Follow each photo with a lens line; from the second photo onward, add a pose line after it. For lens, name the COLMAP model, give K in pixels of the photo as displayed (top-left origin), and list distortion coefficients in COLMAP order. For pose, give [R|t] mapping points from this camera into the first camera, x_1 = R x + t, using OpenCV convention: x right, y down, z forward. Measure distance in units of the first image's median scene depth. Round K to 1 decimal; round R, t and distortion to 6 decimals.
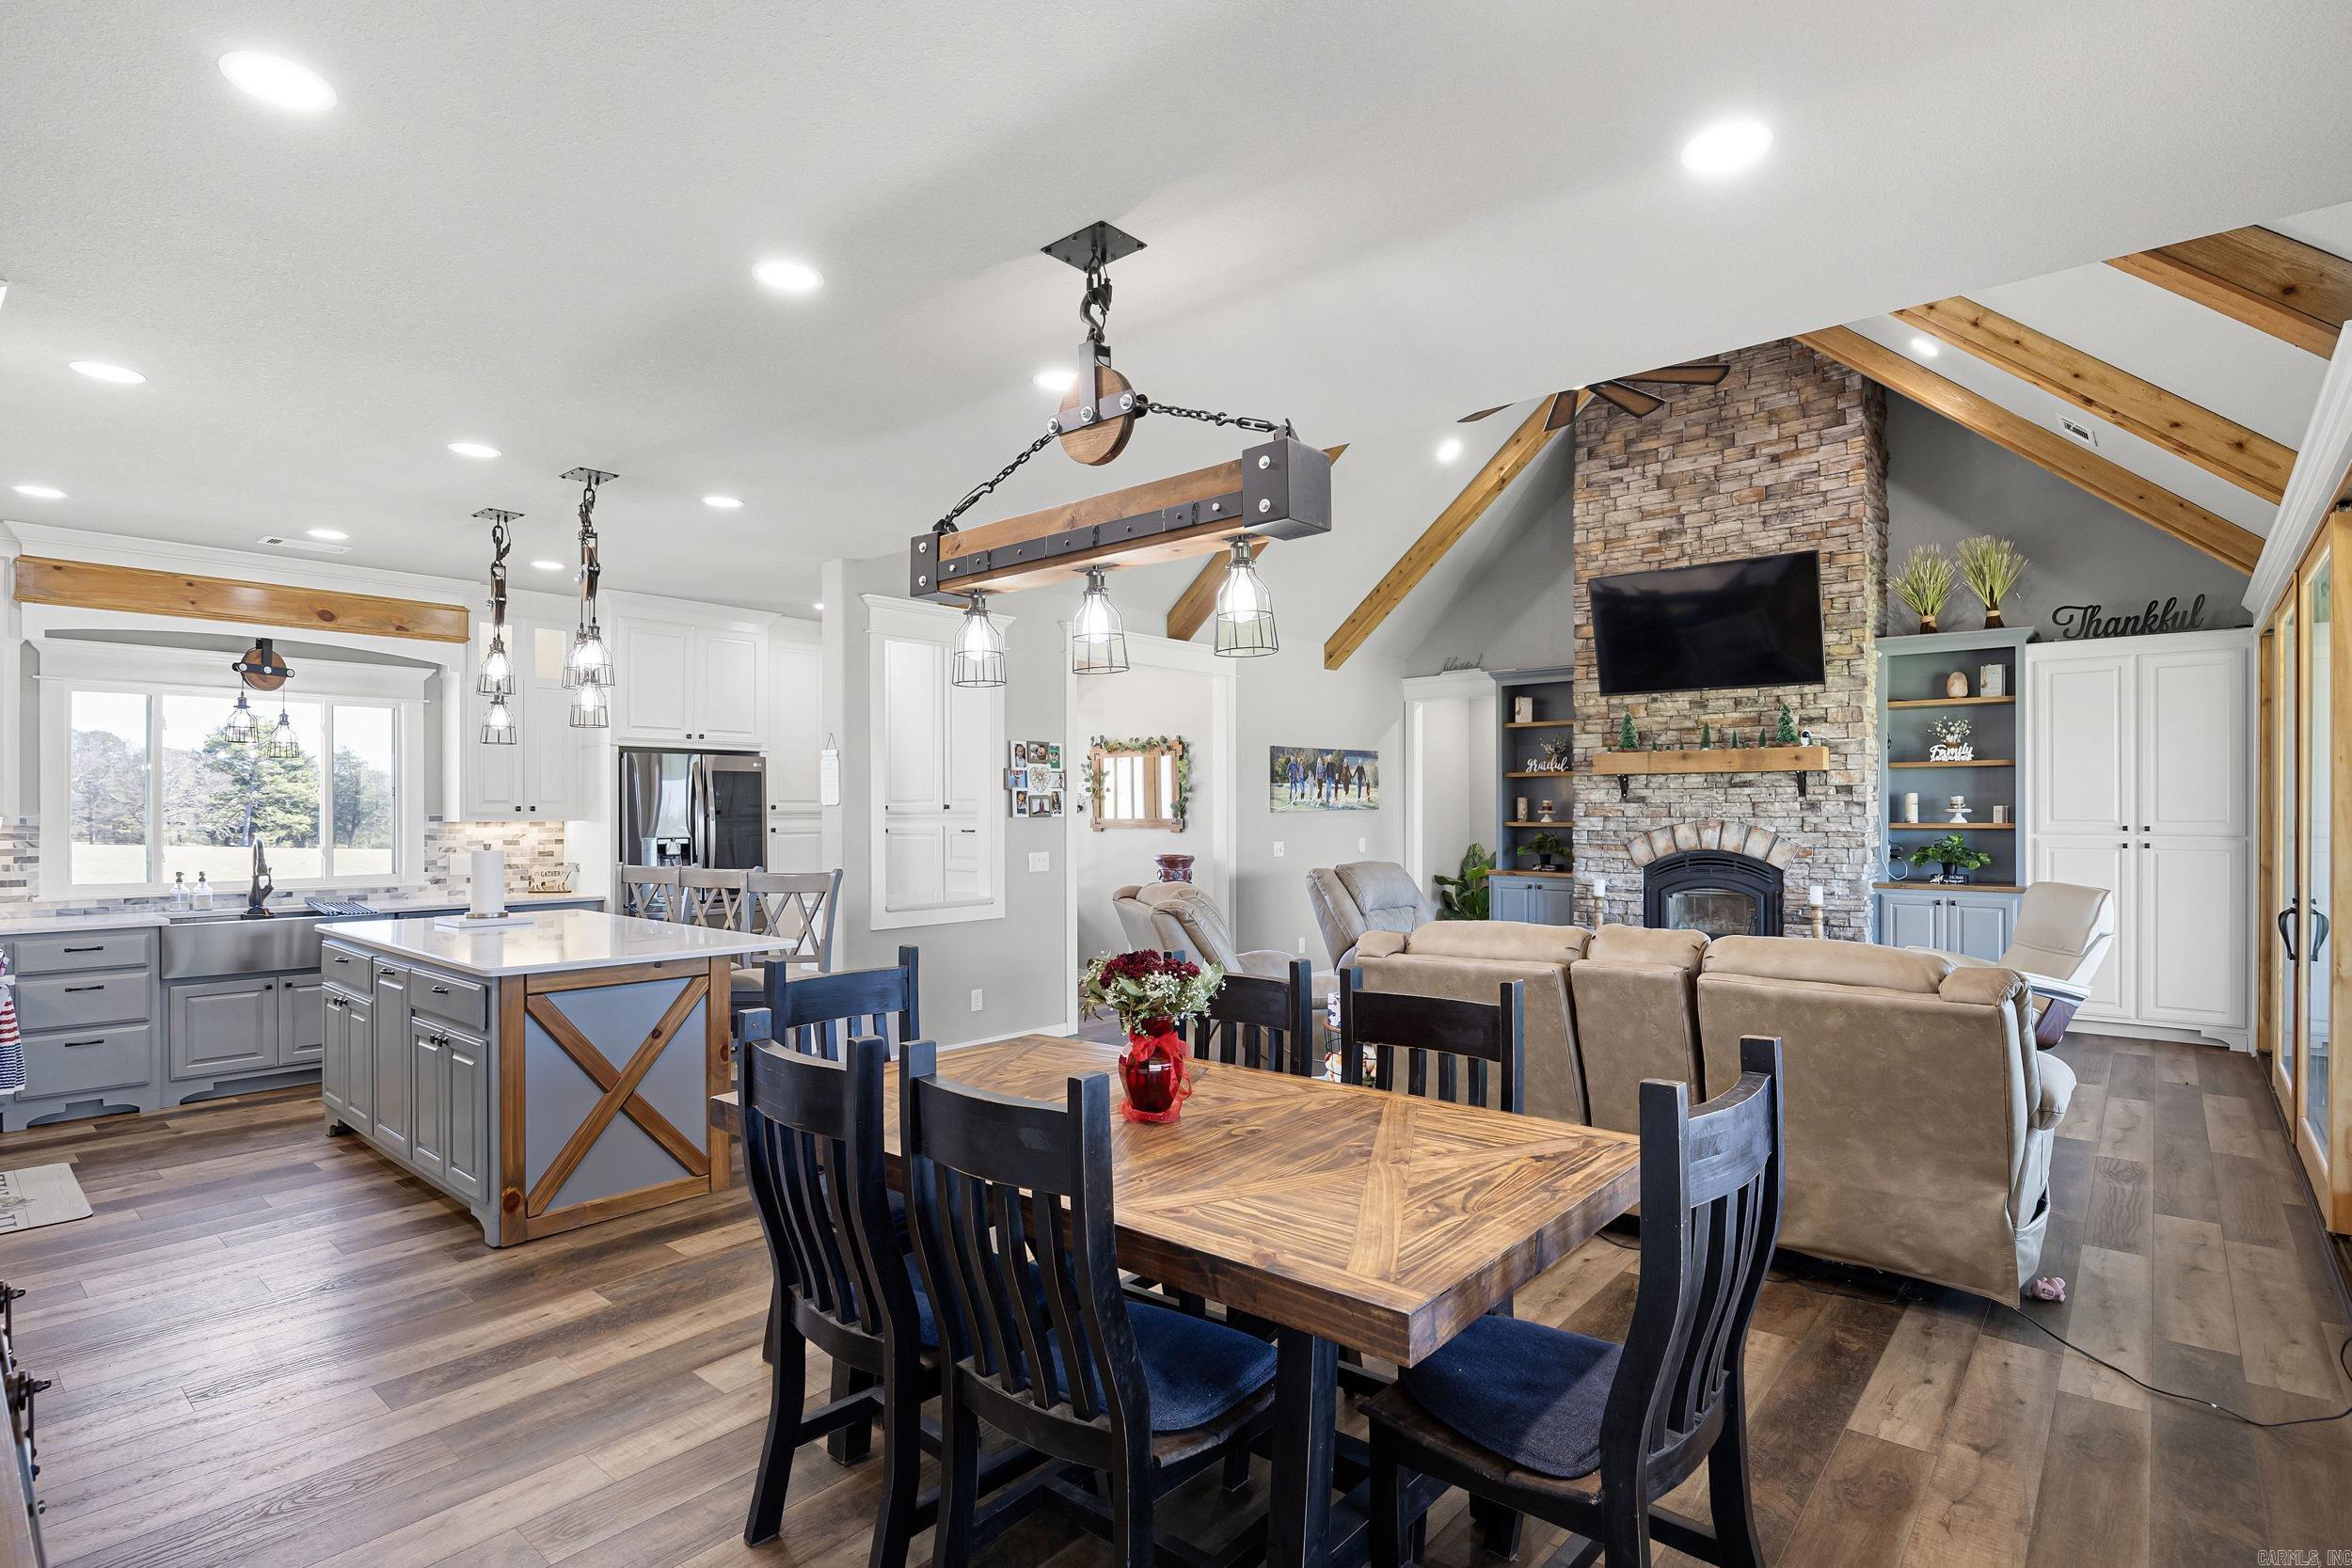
lens RADIAL K [[1141.4, 0, 1197.9], [0, 1141.4, 805.1], [0, 0, 1]] dist [-0.009773, -0.001594]
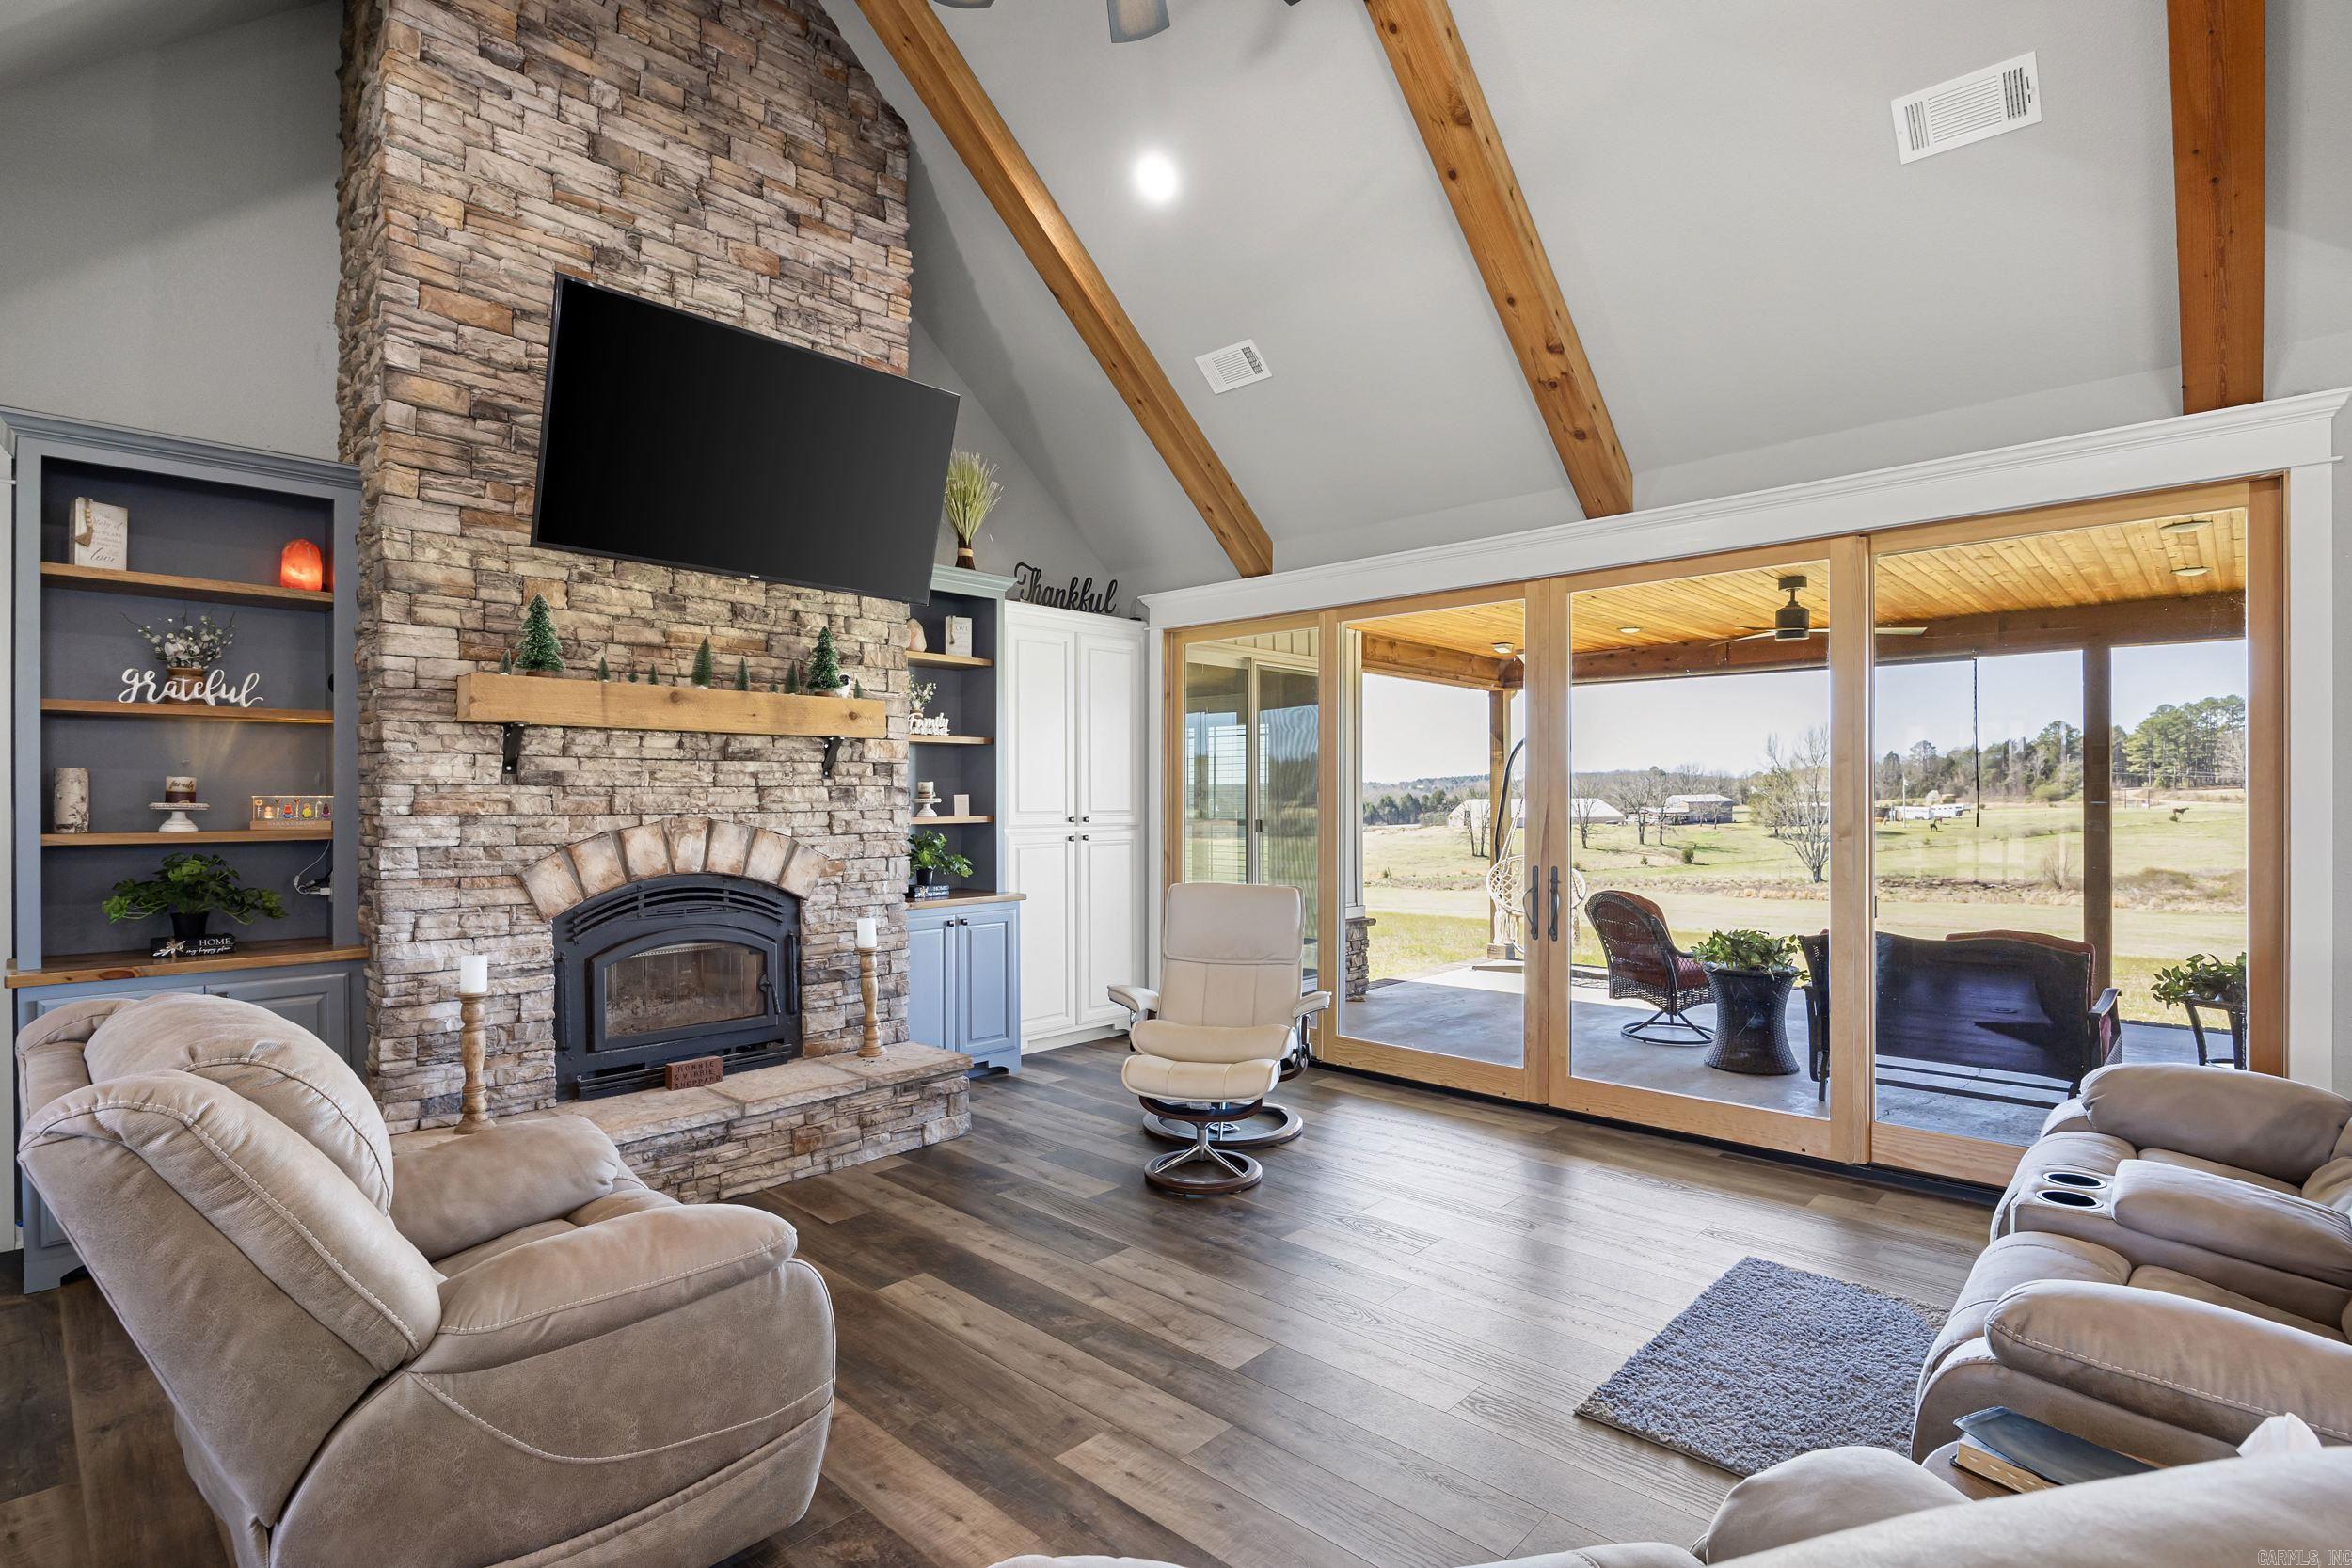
lens RADIAL K [[1141.4, 0, 1201.4], [0, 1141.4, 801.3], [0, 0, 1]] dist [-0.009773, -0.001594]
pose [[0.044496, -0.001116, 0.999009, -0.090838], [-0.001150, 0.999999, 0.001168, 0.004346], [-0.999009, -0.001200, 0.044495, 0.795176]]
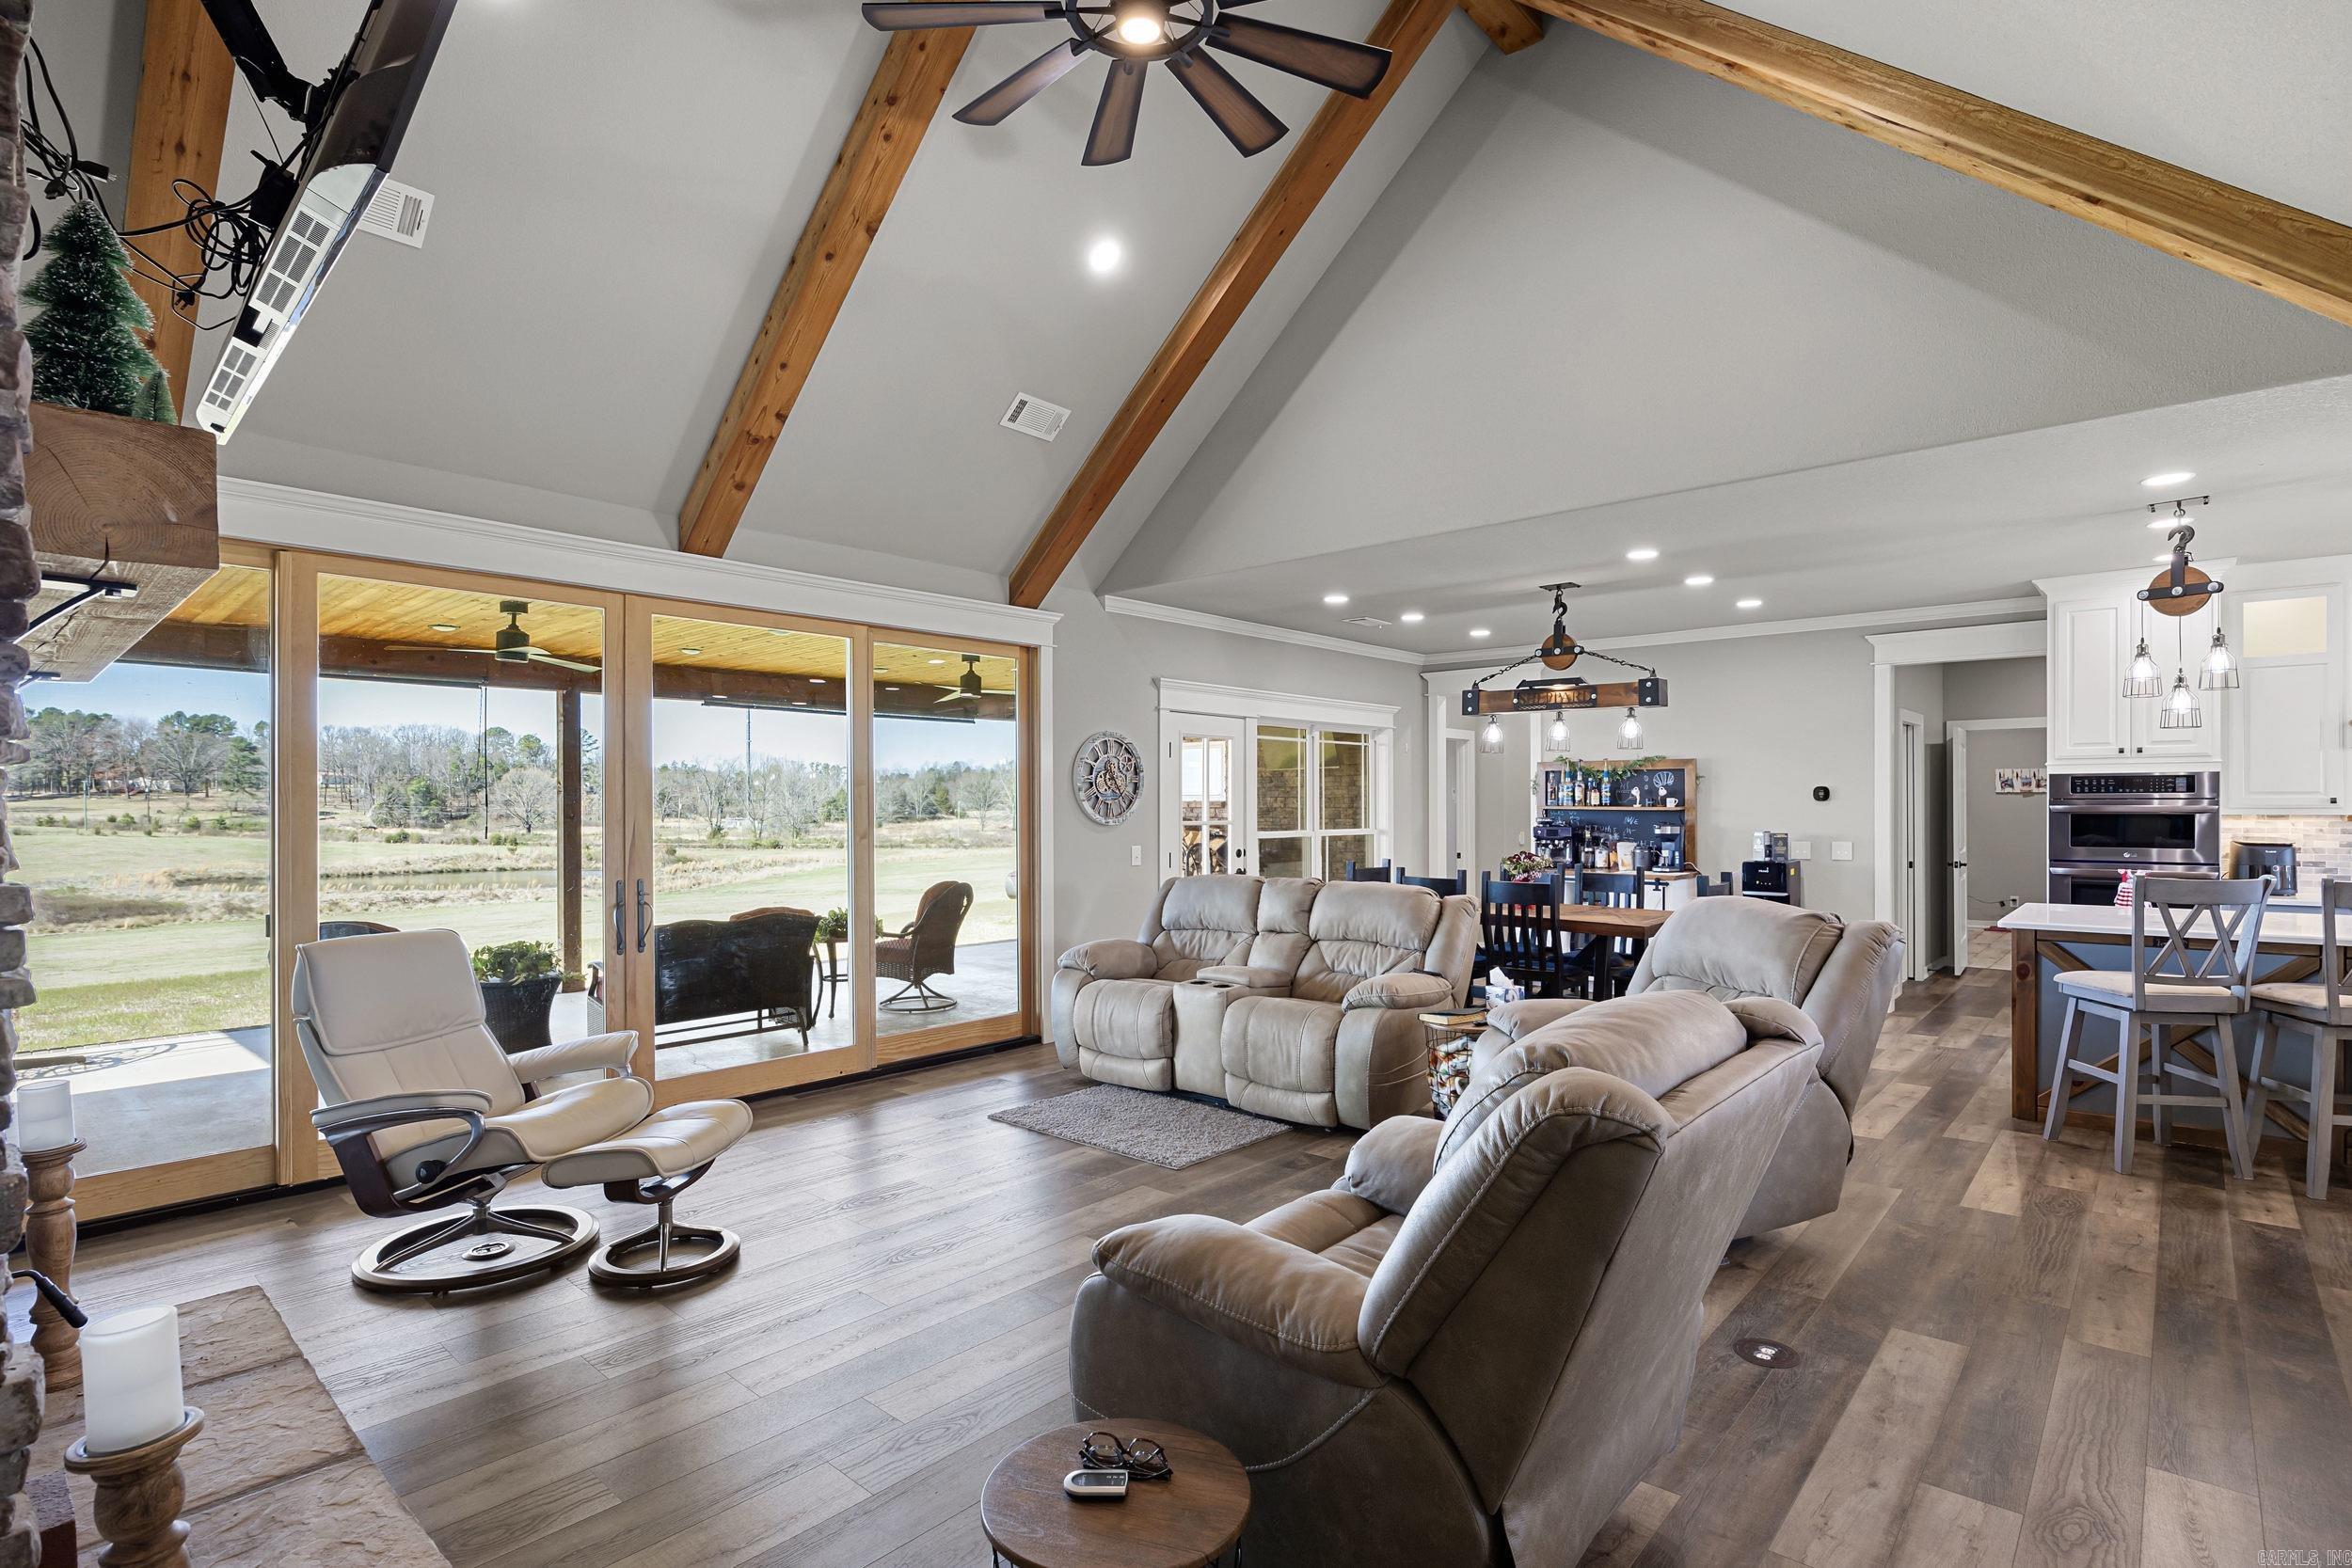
lens RADIAL K [[1141.4, 0, 1165.9], [0, 1141.4, 809.9], [0, 0, 1]] dist [-0.009773, -0.001594]
pose [[-0.999215, 0.001987, 0.039578, 0.250749], [0.001701, 0.999972, -0.007240, 0.009396], [-0.039591, -0.007167, -0.999190, 1.301790]]
